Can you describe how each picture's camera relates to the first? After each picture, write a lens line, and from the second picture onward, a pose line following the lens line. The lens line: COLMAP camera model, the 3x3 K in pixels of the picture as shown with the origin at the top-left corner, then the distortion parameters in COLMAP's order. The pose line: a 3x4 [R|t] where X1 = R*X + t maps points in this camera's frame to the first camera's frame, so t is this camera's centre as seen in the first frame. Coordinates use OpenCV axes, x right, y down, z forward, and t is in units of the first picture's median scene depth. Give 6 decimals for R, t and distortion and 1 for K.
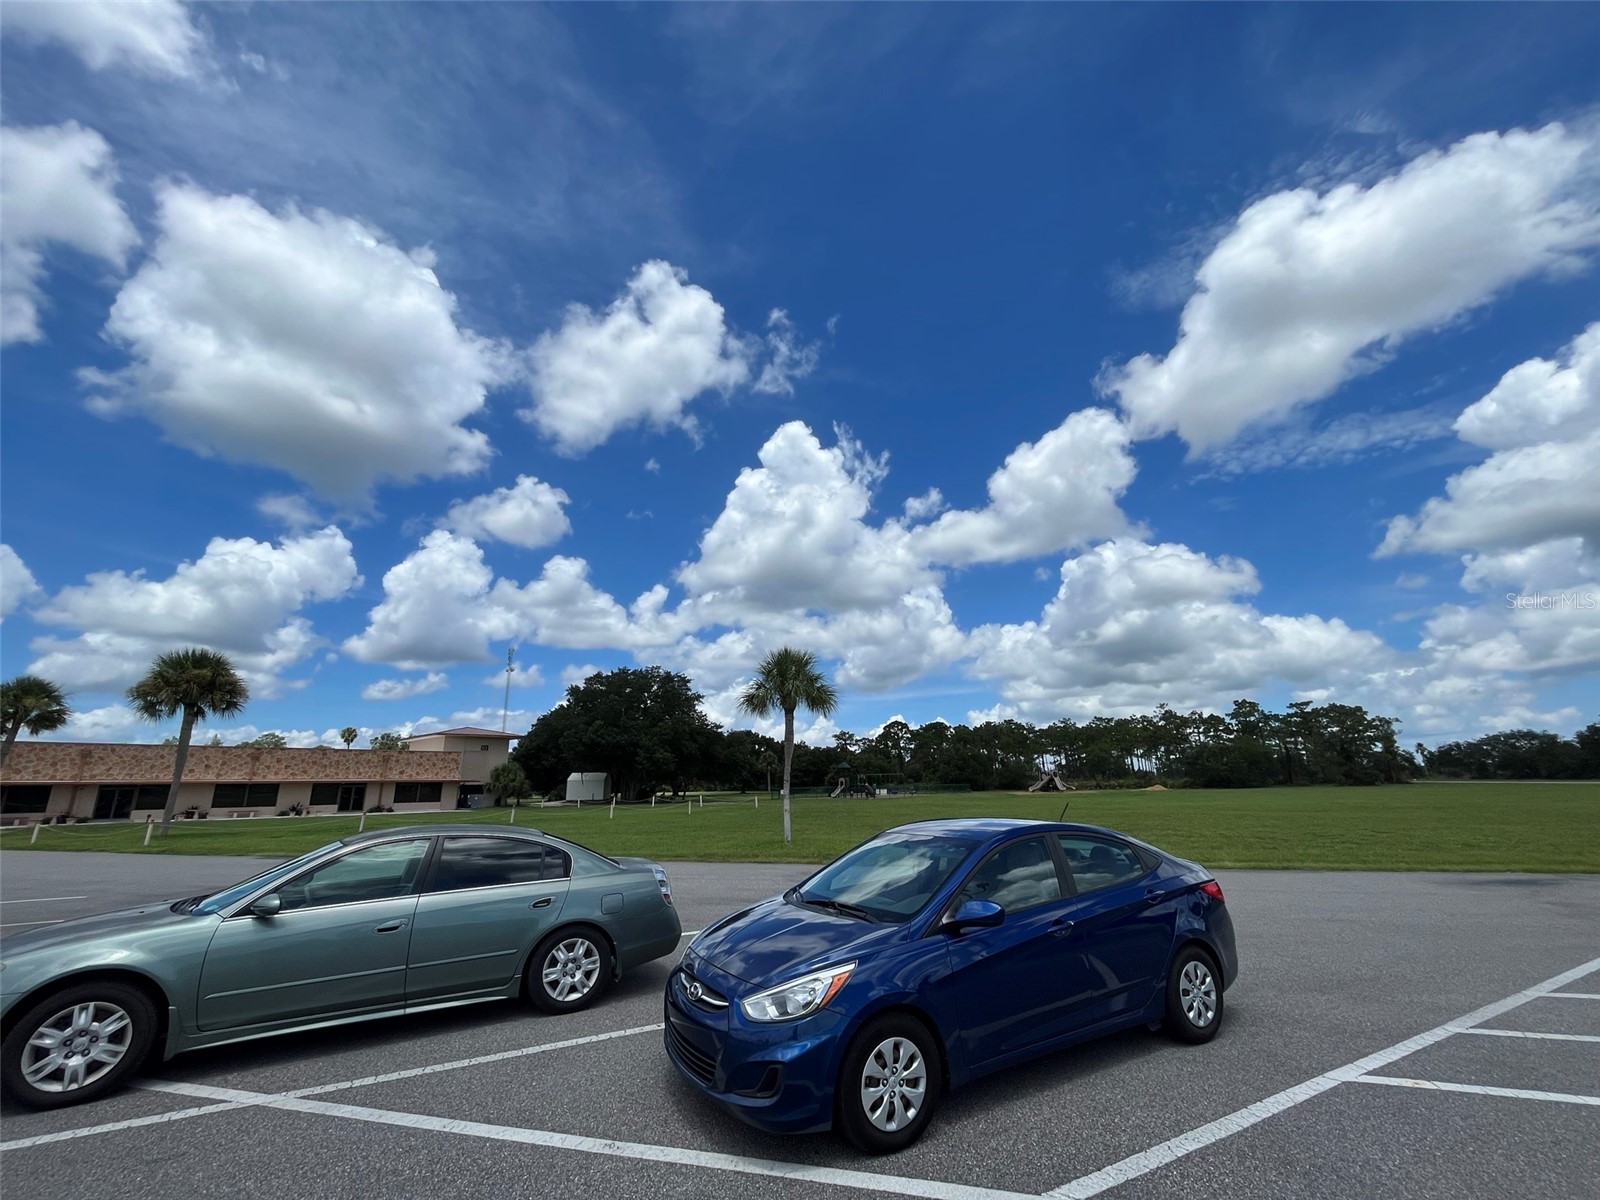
lens RADIAL K [[651.7, 0, 797.7], [0, 651.7, 598.7], [0, 0, 1]] dist [0.014237, -0.000239]
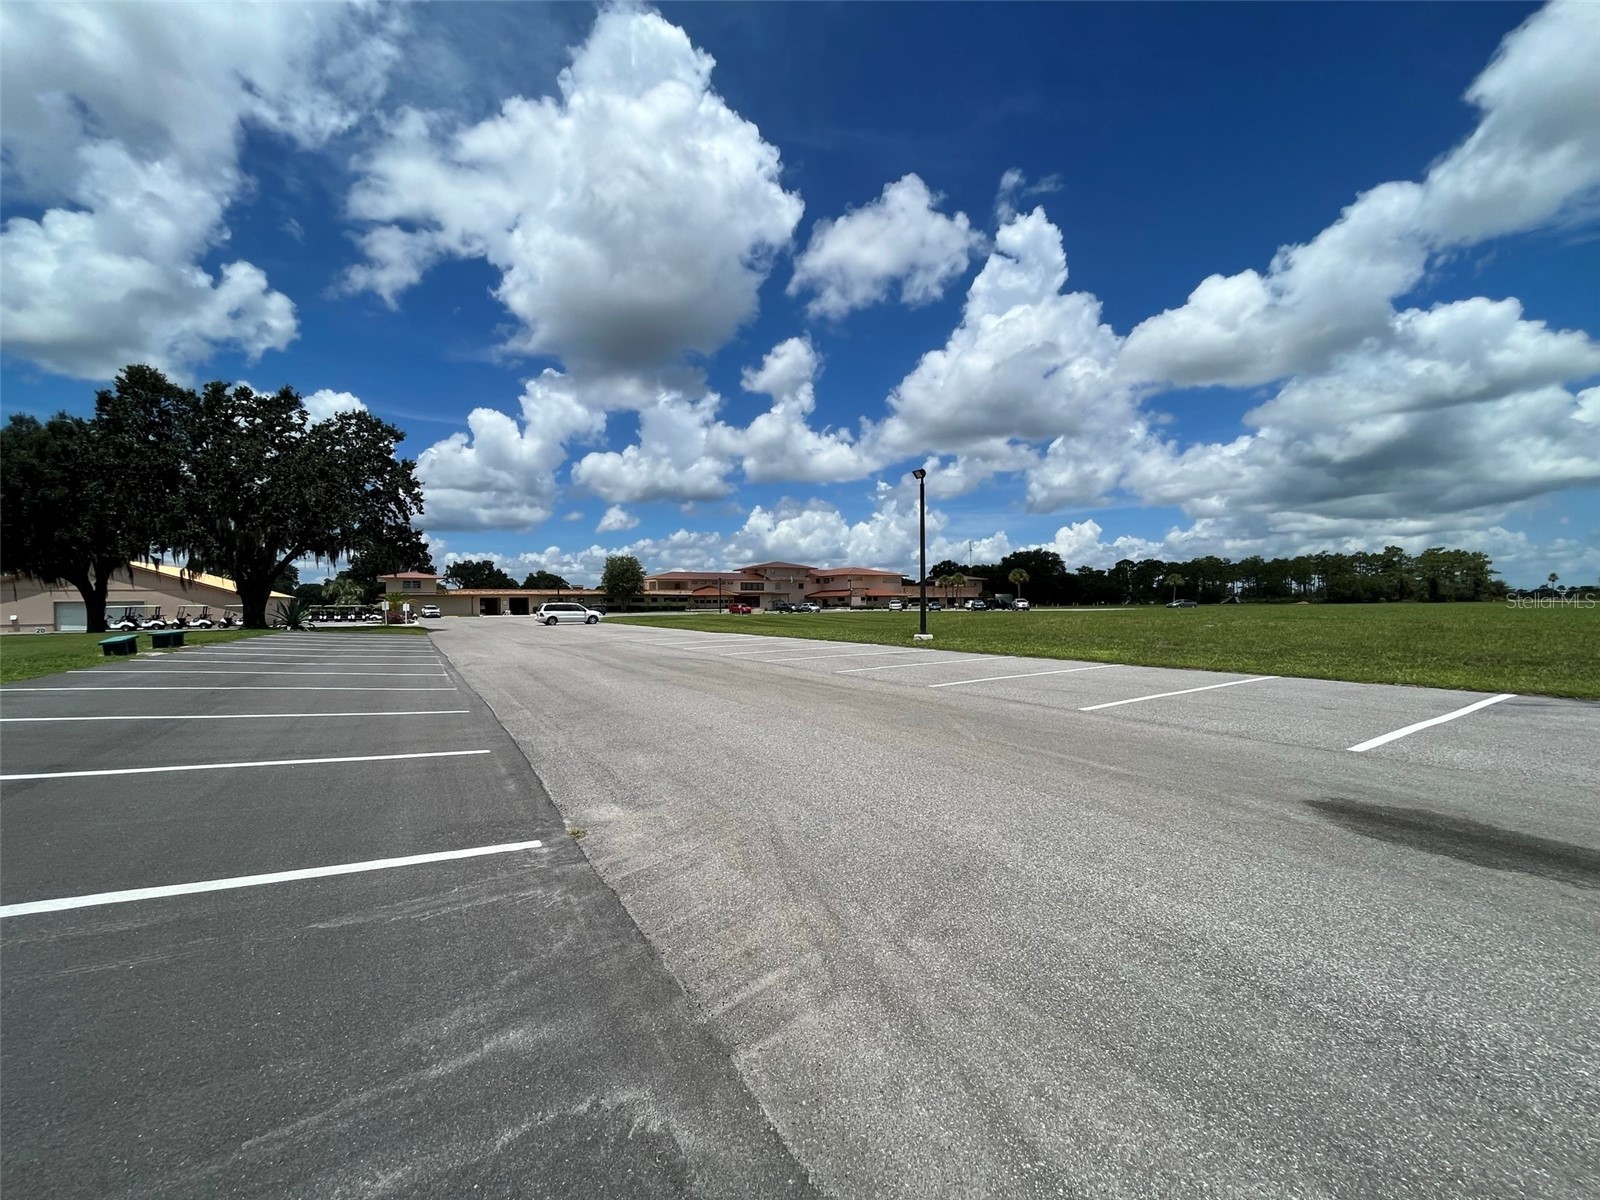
lens RADIAL K [[651.7, 0, 797.7], [0, 651.7, 598.7], [0, 0, 1]] dist [0.014237, -0.000239]
pose [[0.971070, 0.008611, -0.238639, -0.071920], [0.057123, 0.961959, 0.267154, -0.055257], [0.231862, -0.273057, 0.933638, -0.195908]]
